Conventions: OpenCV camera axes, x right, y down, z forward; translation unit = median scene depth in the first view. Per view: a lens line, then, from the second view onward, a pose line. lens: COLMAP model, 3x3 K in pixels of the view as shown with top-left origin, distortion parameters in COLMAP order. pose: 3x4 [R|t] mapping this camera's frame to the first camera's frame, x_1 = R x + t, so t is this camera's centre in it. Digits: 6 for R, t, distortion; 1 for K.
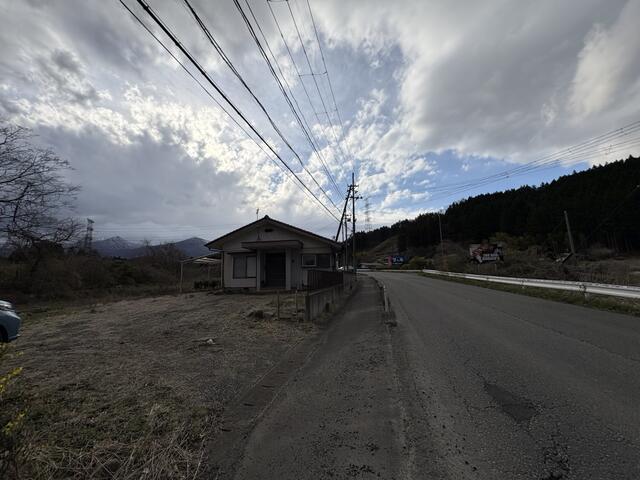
lens RADIAL K [[252.0, 0, 320.0], [0, 252.0, 240.0], [0, 0, 1]] dist [-0.000301, 0.000032]
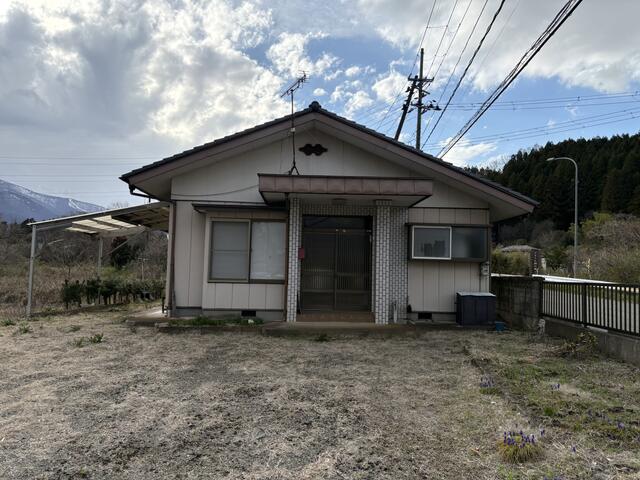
lens RADIAL K [[477.3, 0, 319.7], [0, 477.3, 242.4], [0, 0, 1]] dist [0.033723, -0.005669]
pose [[0.987729, 0.058708, 0.144725, -0.207960], [-0.069243, 0.995220, 0.068859, 0.032288], [-0.139991, -0.078035, 0.987073, 0.248698]]
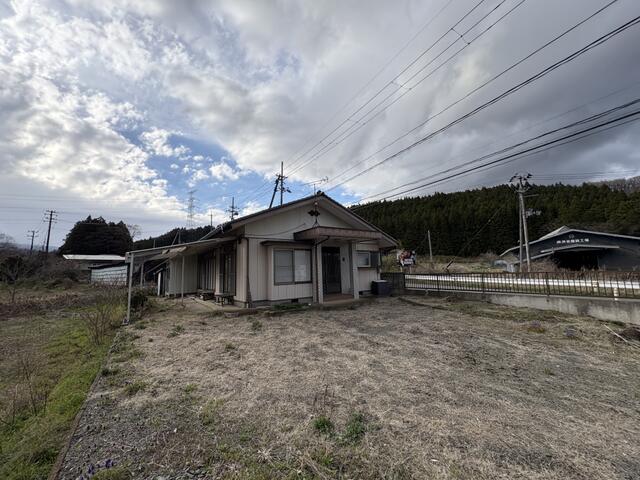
lens RADIAL K [[259.1, 0, 322.1], [0, 259.1, 237.3], [0, 0, 1]] dist [-0.011604, 0.000073]
pose [[0.743113, 0.090527, 0.663014, -0.476613], [-0.076069, 0.995812, -0.050708, 0.045446], [-0.664828, -0.012754, 0.746888, 0.336457]]
